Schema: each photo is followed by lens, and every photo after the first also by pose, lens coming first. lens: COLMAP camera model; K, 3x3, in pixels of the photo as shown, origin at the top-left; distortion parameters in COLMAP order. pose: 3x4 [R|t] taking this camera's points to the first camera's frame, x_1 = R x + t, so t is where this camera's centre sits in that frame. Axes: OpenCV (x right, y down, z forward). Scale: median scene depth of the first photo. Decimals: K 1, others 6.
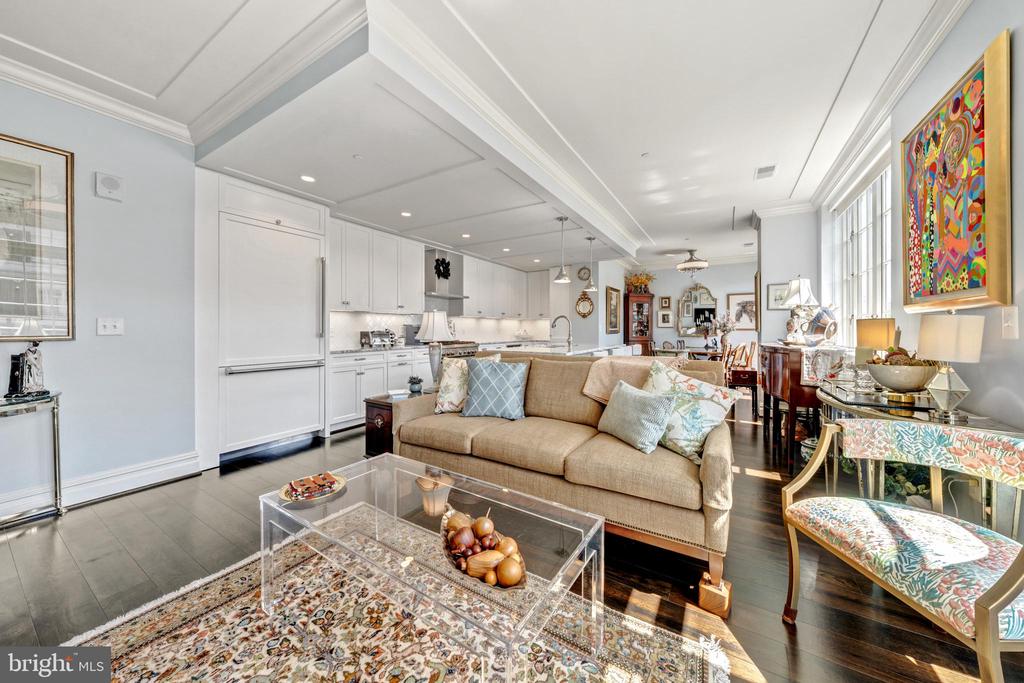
lens RADIAL K [[352.6, 0, 508.1], [0, 352.6, 331.3], [0, 0, 1]] dist [-0.004040, -0.000005]
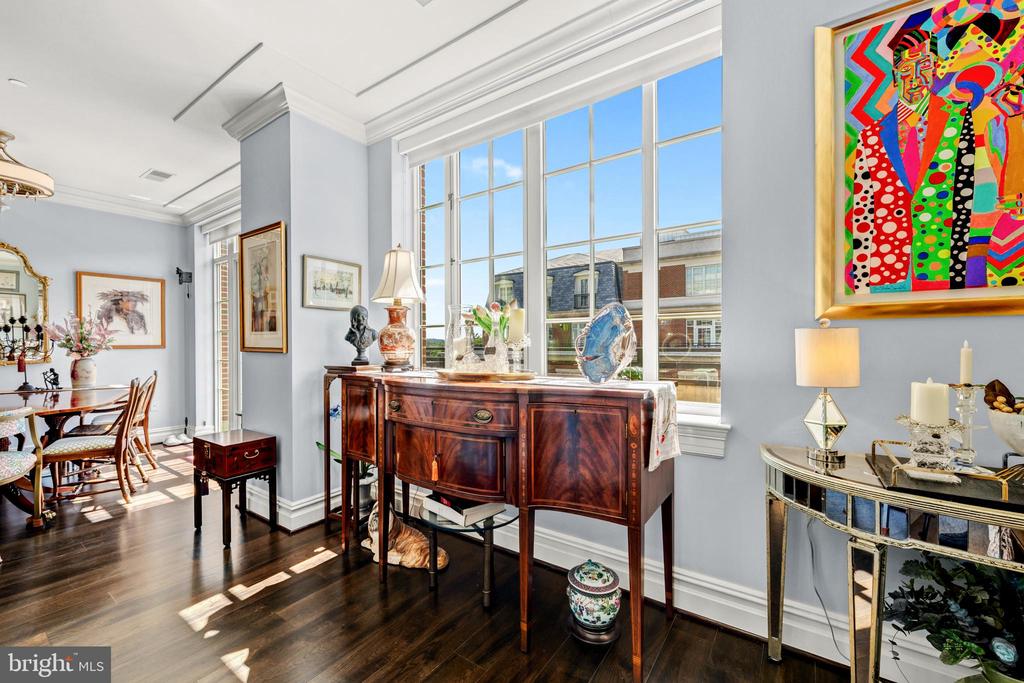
lens RADIAL K [[412.4, 0, 509.4], [0, 412.4, 344.3], [0, 0, 1]] dist [0.001649, 0.000138]
pose [[0.046889, -0.003323, 0.998895, 0.117600], [0.011821, 0.999926, 0.002771, -0.004257], [-0.998830, 0.011678, 0.046925, 0.453174]]
